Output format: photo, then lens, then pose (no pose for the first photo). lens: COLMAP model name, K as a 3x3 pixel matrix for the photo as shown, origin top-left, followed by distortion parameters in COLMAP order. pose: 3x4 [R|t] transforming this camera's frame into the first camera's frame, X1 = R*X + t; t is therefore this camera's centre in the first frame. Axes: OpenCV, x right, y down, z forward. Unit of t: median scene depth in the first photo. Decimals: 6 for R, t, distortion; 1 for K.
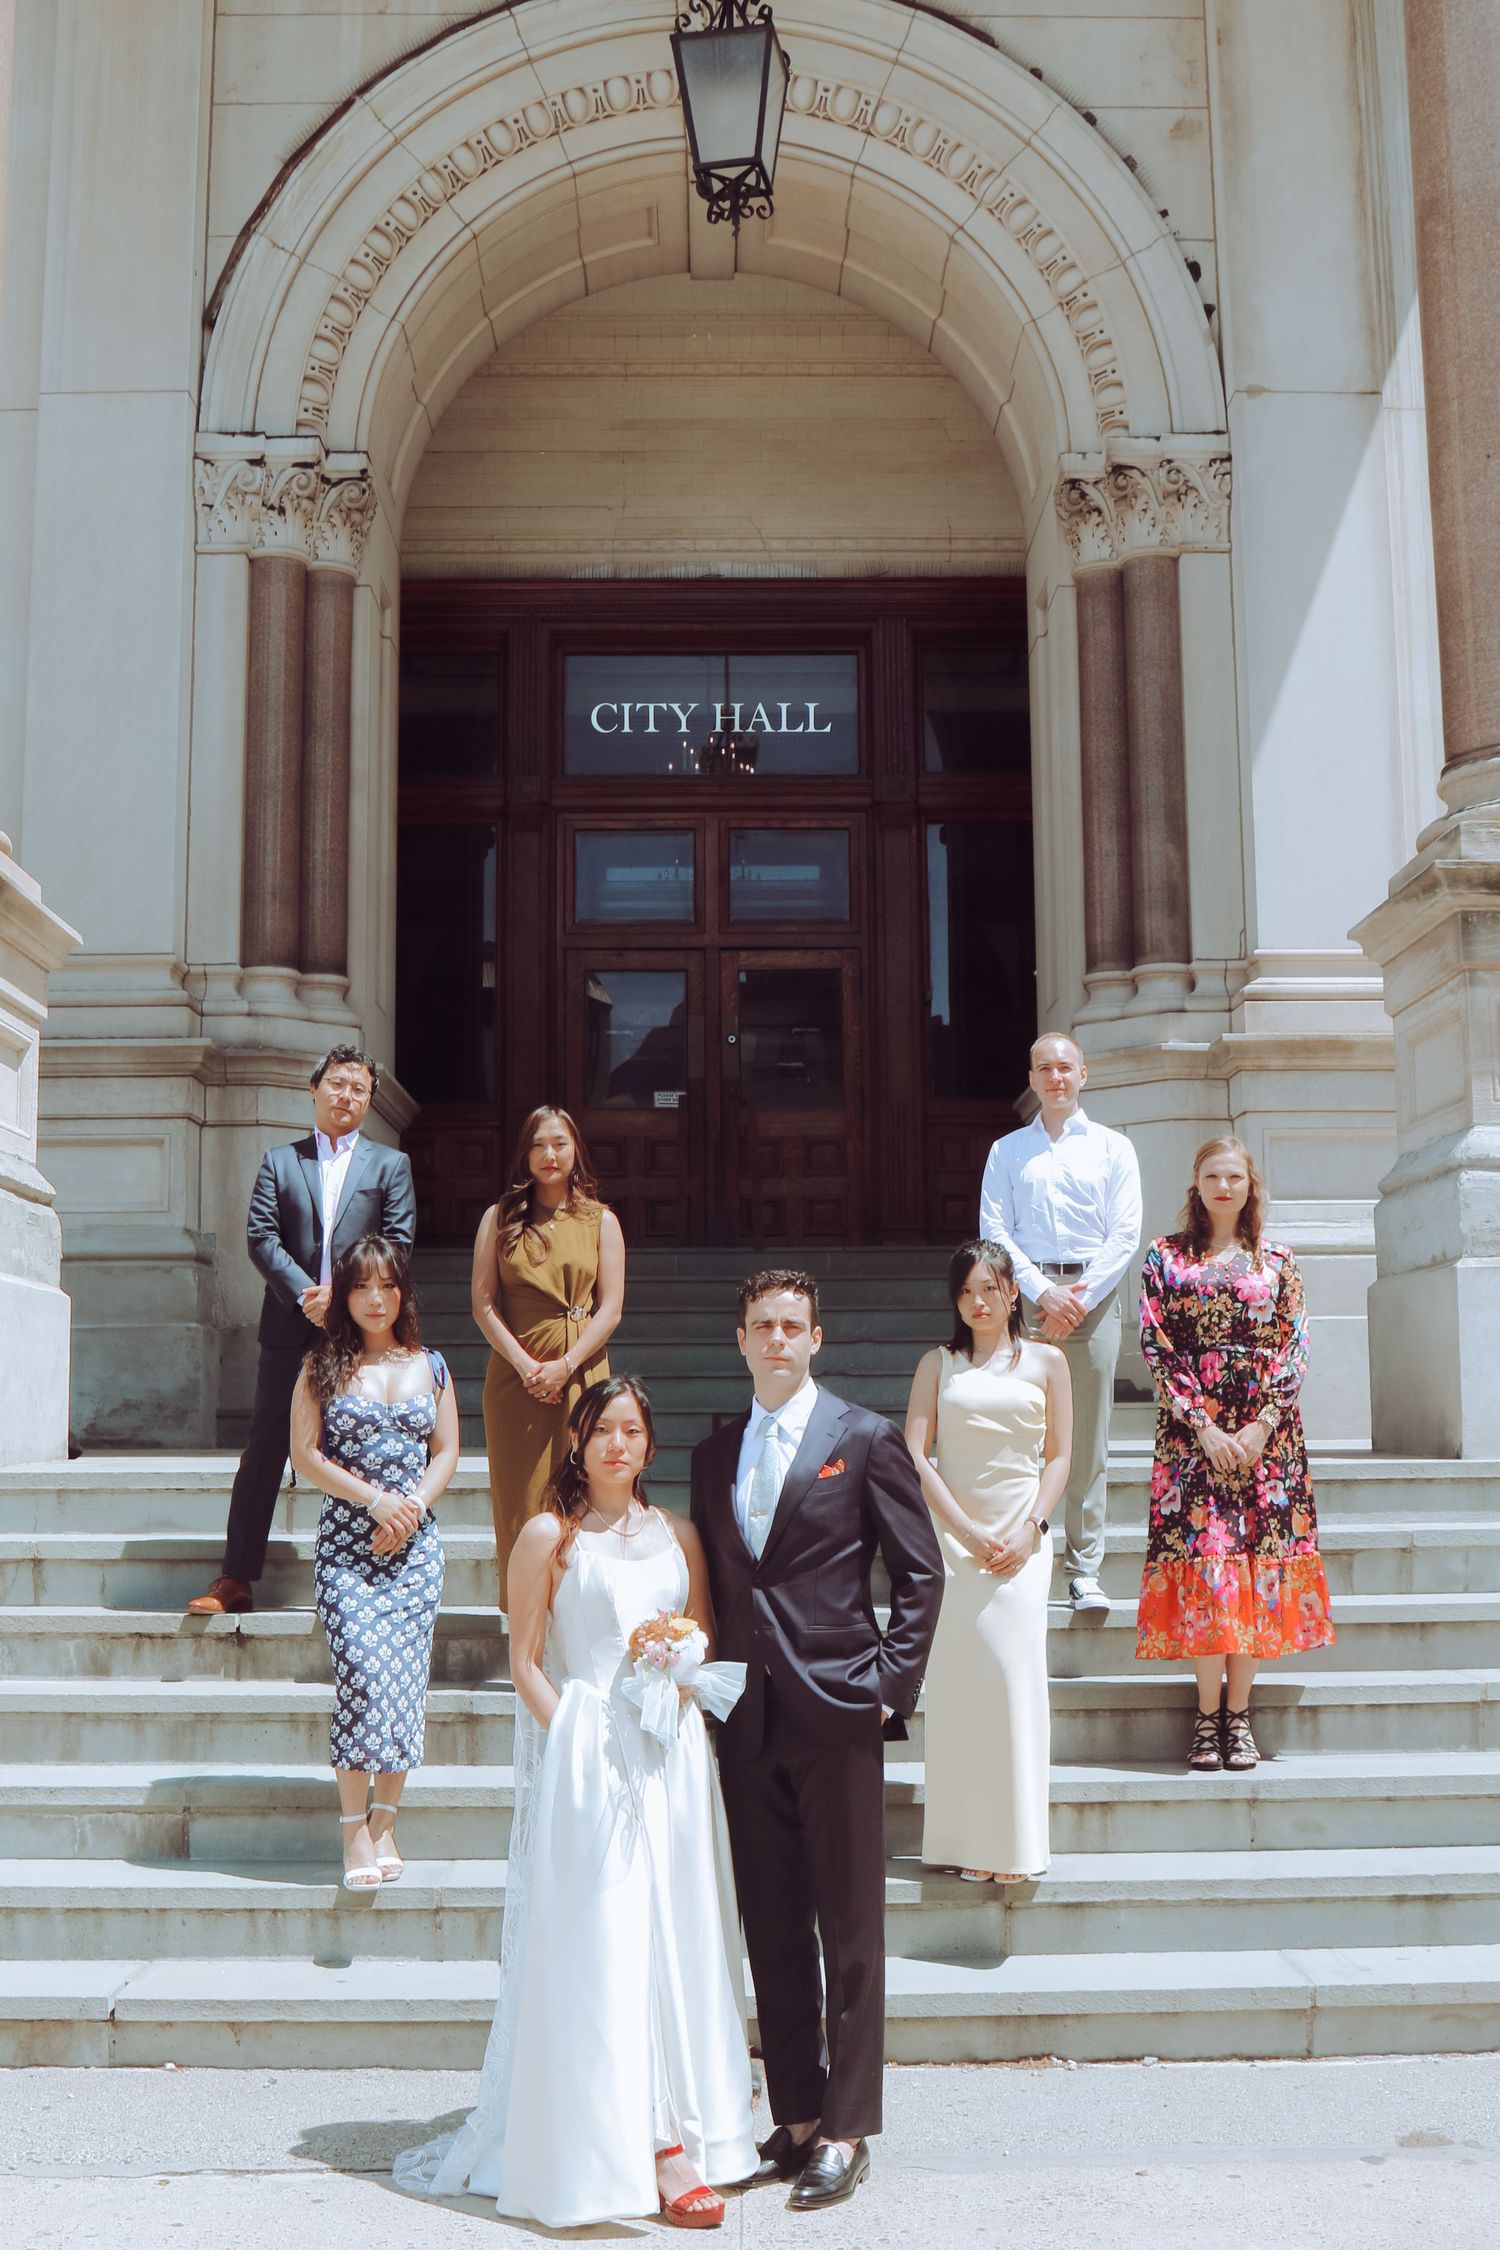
lens RADIAL K [[2548.4, 0, 780.6], [0, 2548.4, 1127.2], [0, 0, 1]] dist [-0.111305, 0.066871]
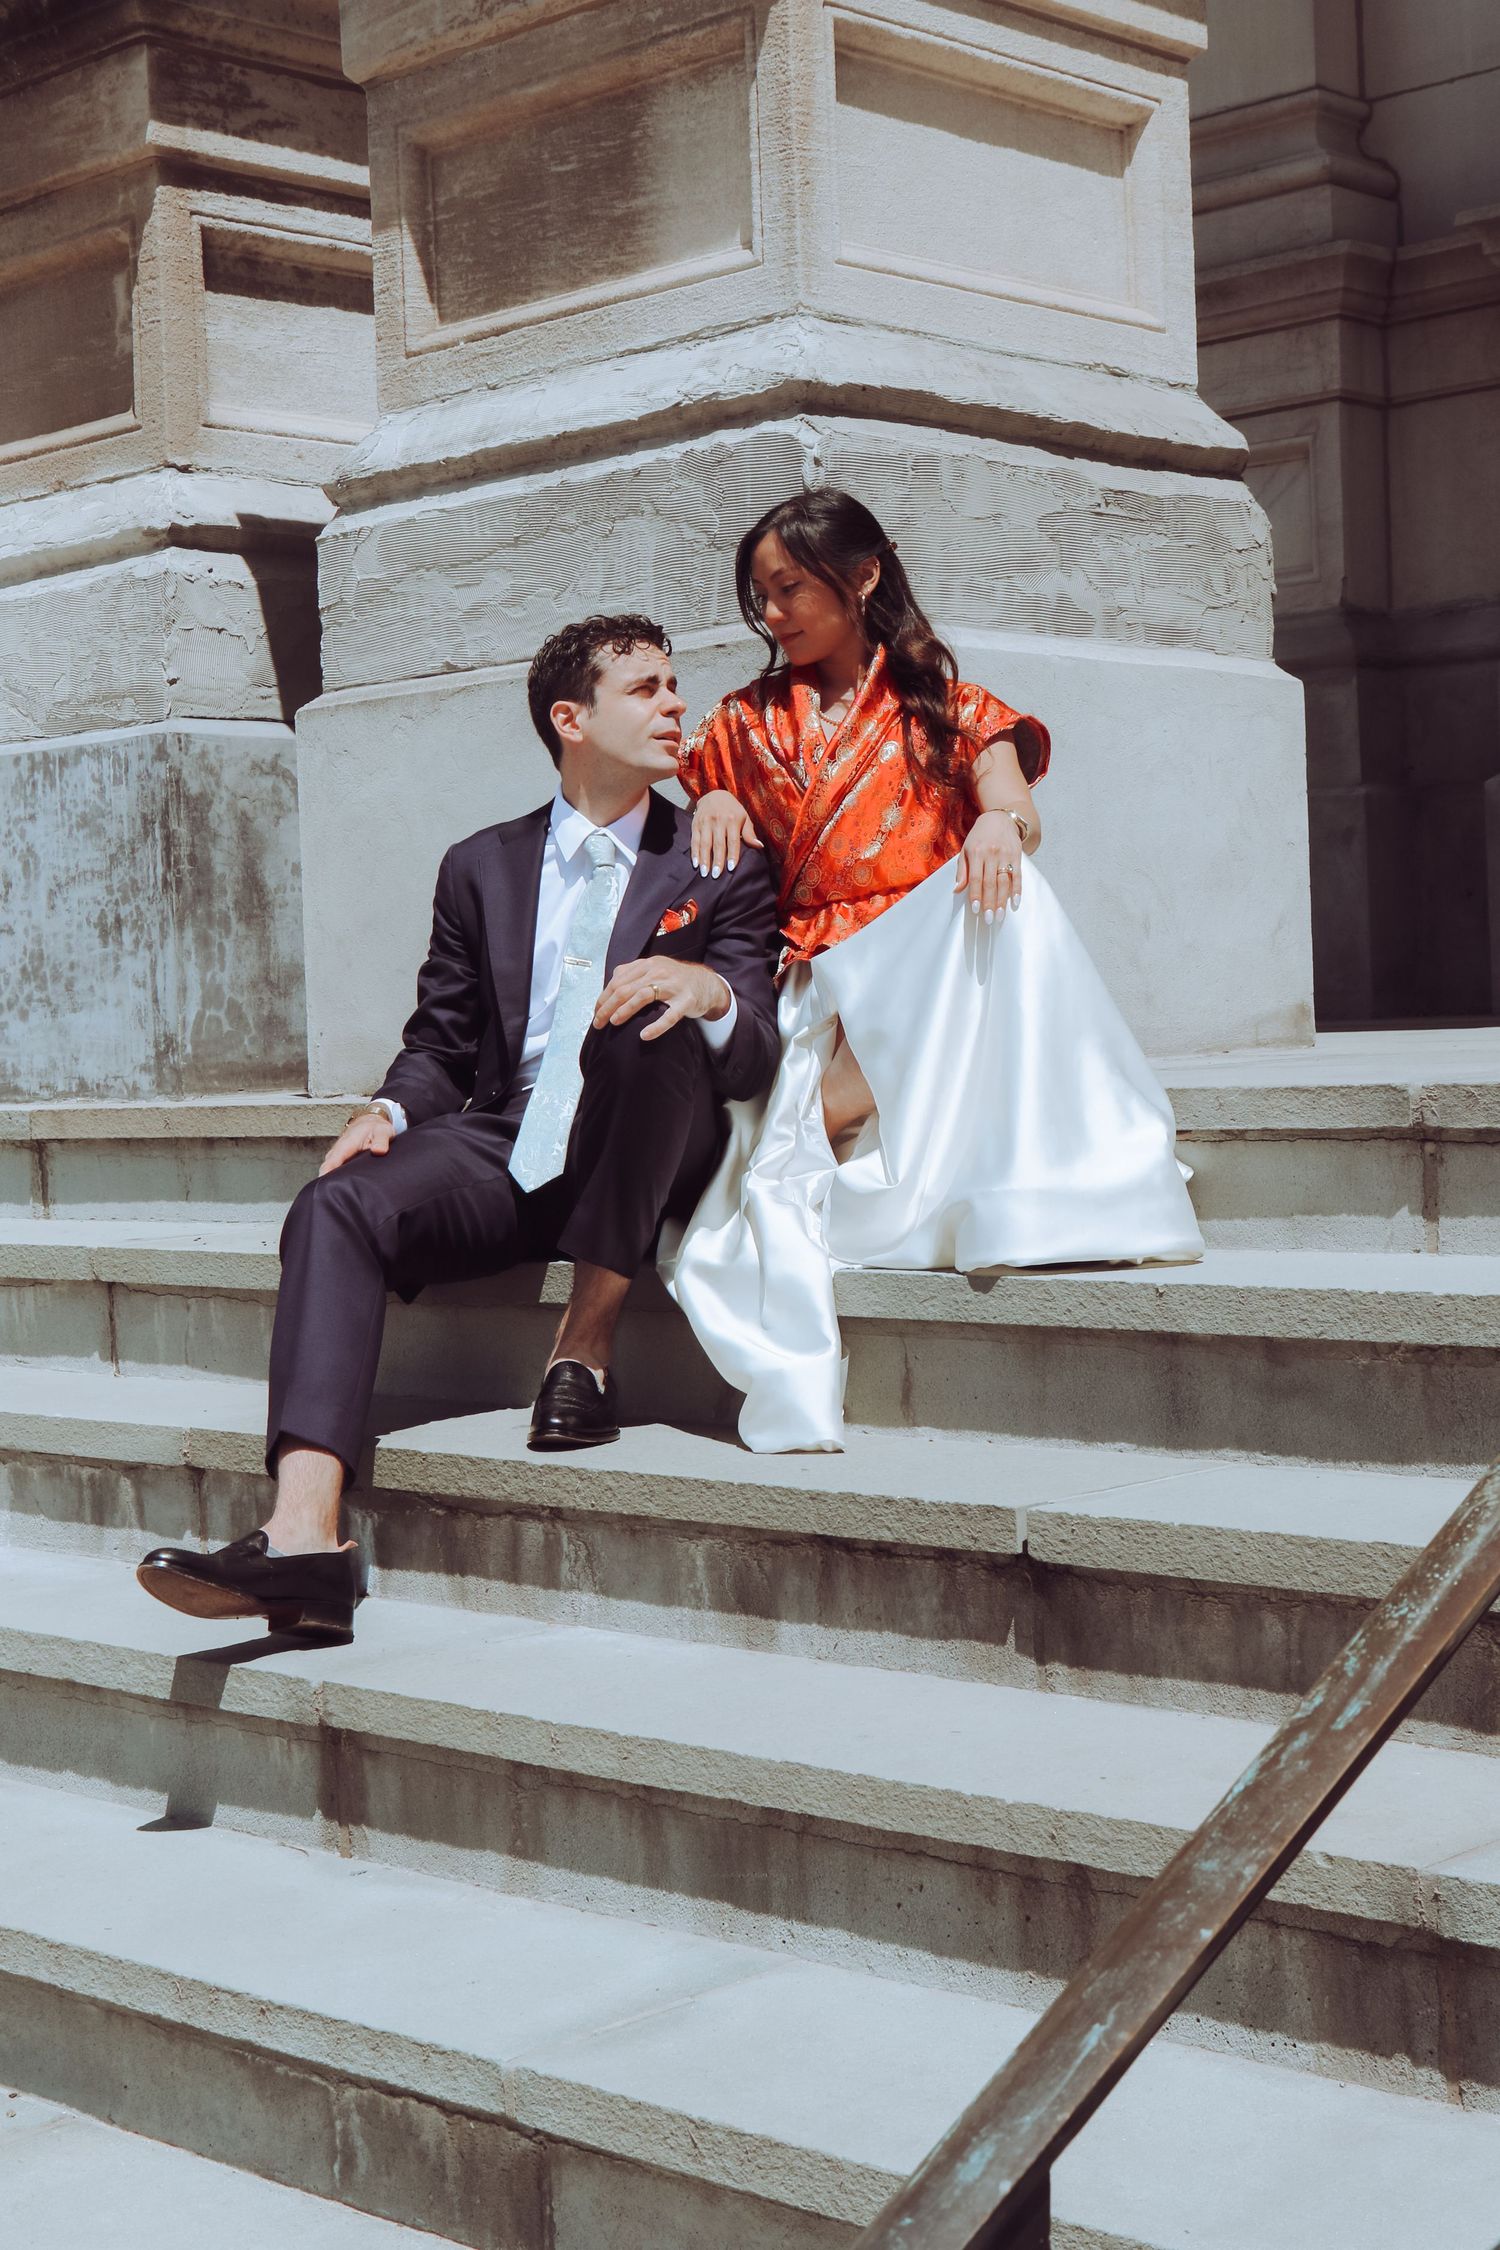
lens RADIAL K [[3373.4, 0, 750.0], [0, 3373.4, 1125.0], [0, 0, 1]] dist [-0.008307, 0.082471]
pose [[0.701982, 0.000954, -0.712194, 0.053049], [0.118111, 0.985996, 0.117738, 0.047010], [0.702333, -0.166768, 0.692039, 0.380666]]
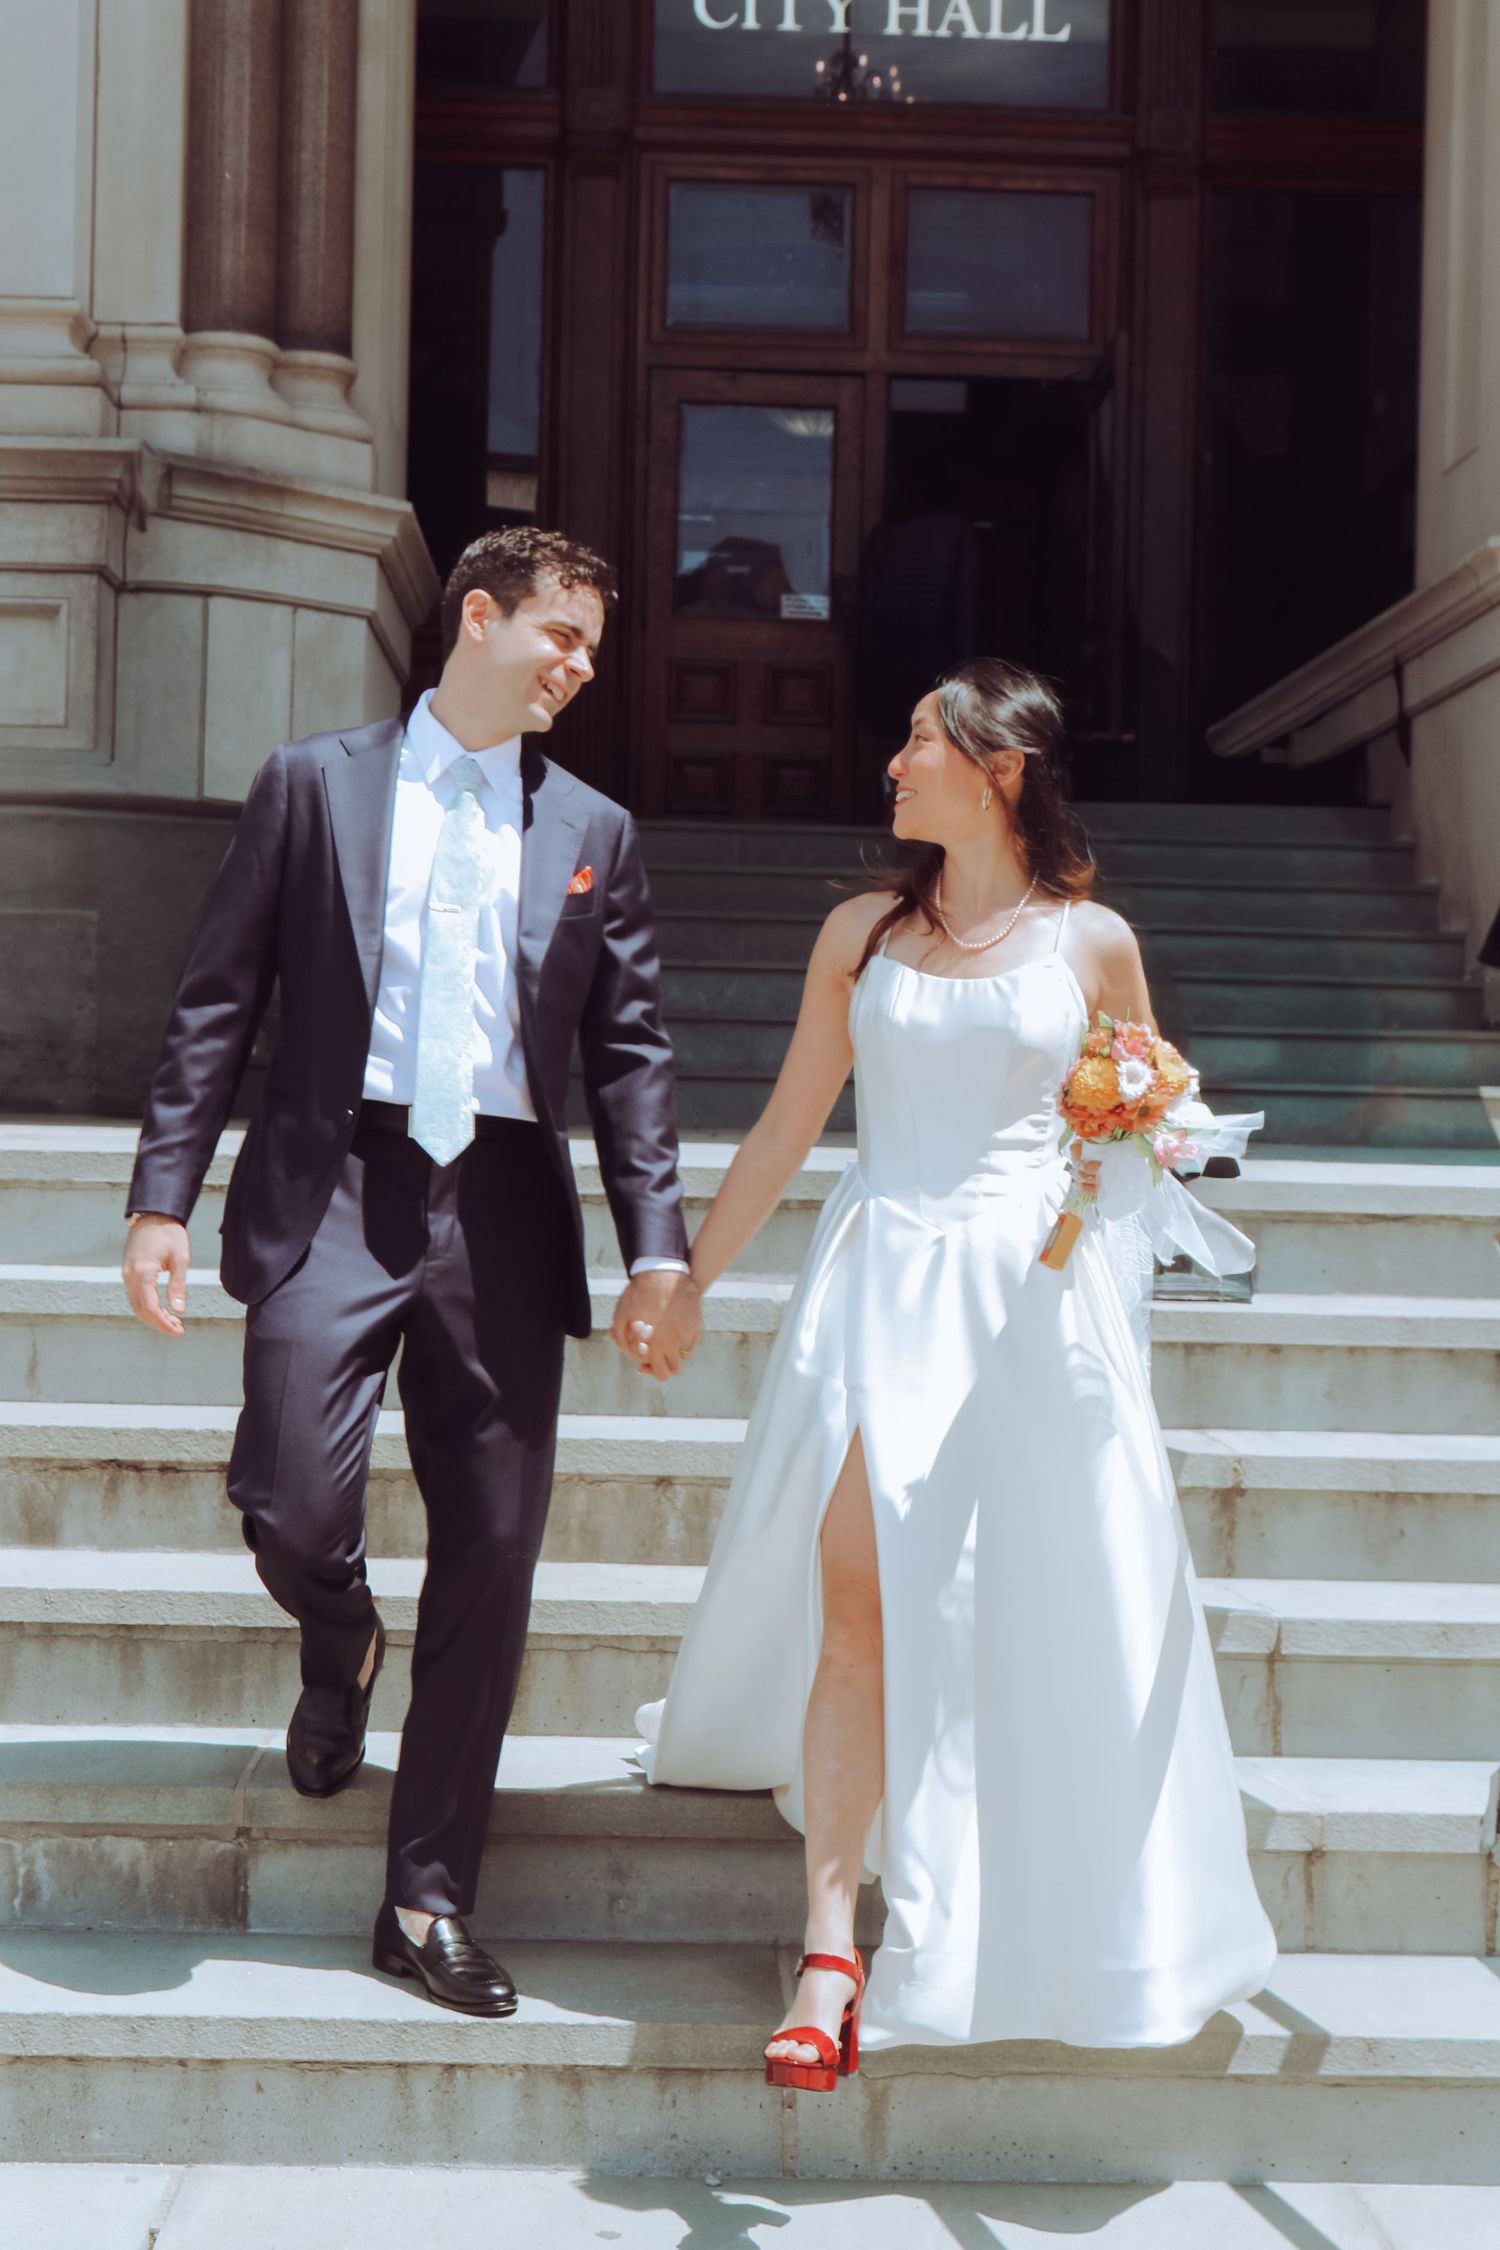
lens RADIAL K [[3265.4, 0, 782.6], [0, 3265.4, 1158.4], [0, 0, 1]] dist [-0.029519, 0.048734]
pose [[0.999331, 0.032629, 0.016547, -0.075541], [-0.034497, 0.991017, 0.129209, 0.027661], [-0.012182, -0.129693, 0.991479, 0.197541]]
